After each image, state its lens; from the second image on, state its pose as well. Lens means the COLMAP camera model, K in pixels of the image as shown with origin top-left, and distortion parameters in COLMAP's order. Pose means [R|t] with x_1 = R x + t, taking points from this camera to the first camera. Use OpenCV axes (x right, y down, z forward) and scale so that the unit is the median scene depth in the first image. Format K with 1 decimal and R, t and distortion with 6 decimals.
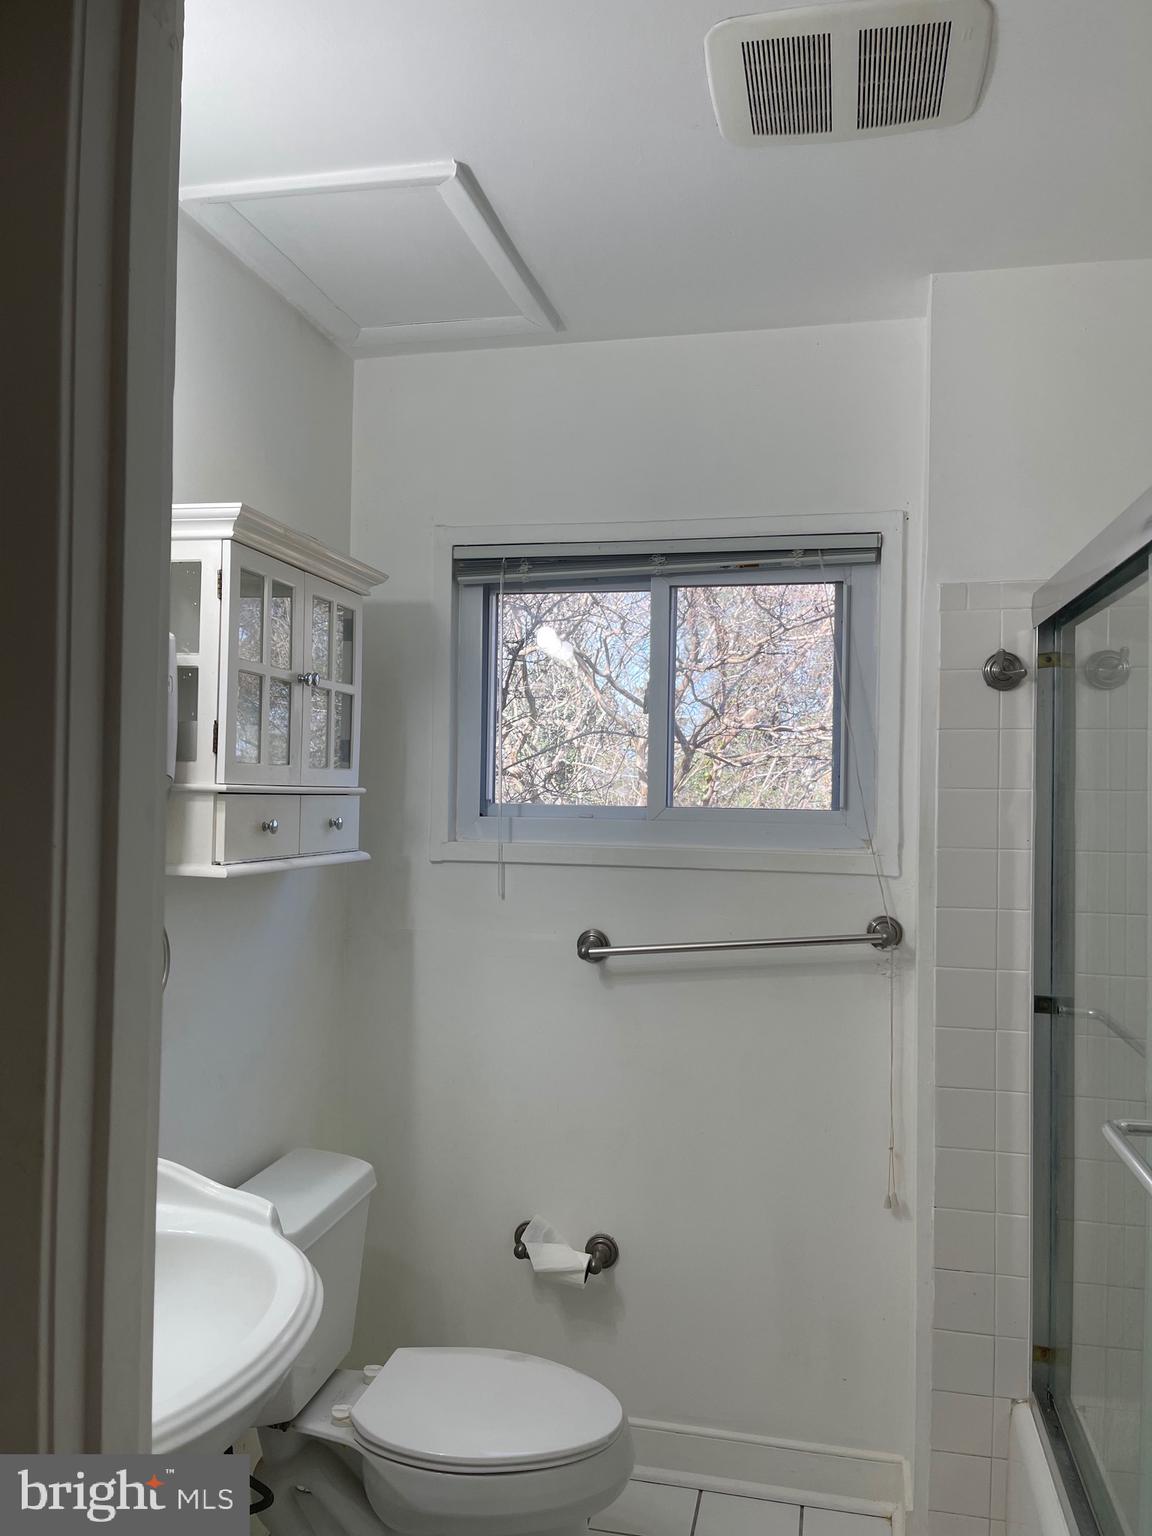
lens RADIAL K [[1181.8, 0, 578.1], [0, 1181.8, 765.5], [0, 0, 1]] dist [0.049128, -0.055778]
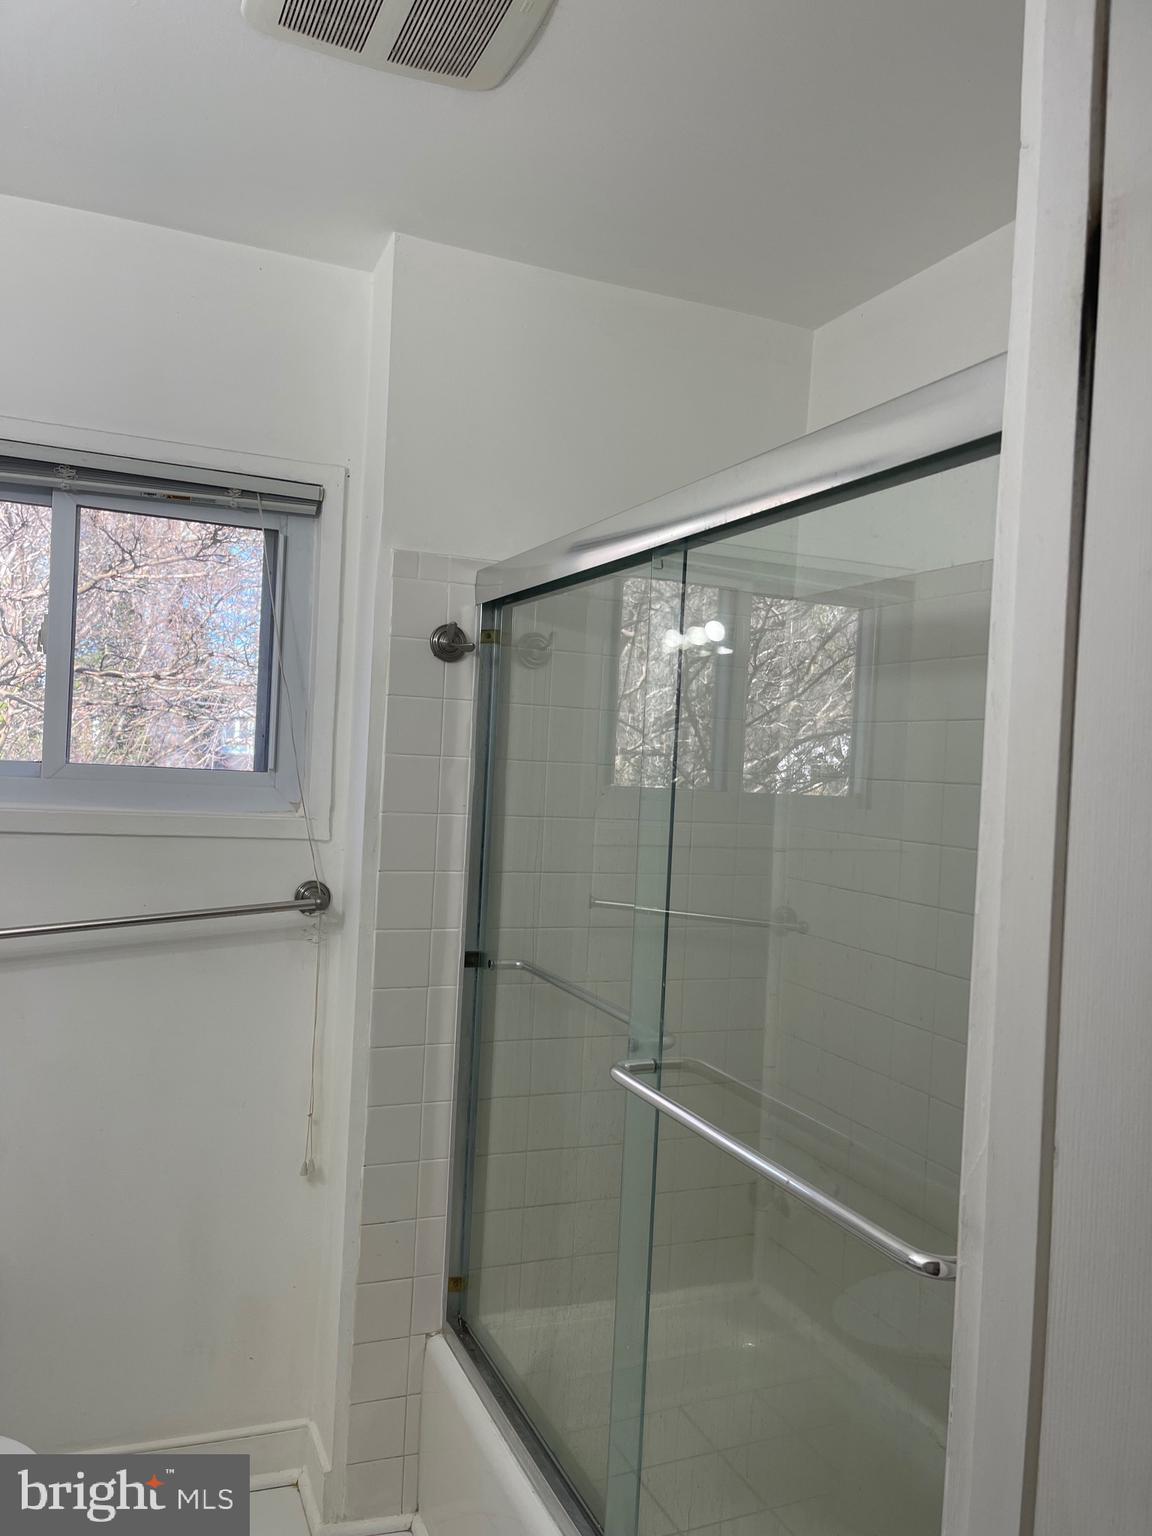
lens RADIAL K [[1181.8, 0, 581.2], [0, 1181.8, 769.4], [0, 0, 1]] dist [0.049128, -0.055778]
pose [[0.802259, 0.023174, 0.596526, -0.152958], [-0.050208, 0.998325, 0.028742, -0.004463], [-0.594861, -0.053009, 0.802079, 0.090835]]
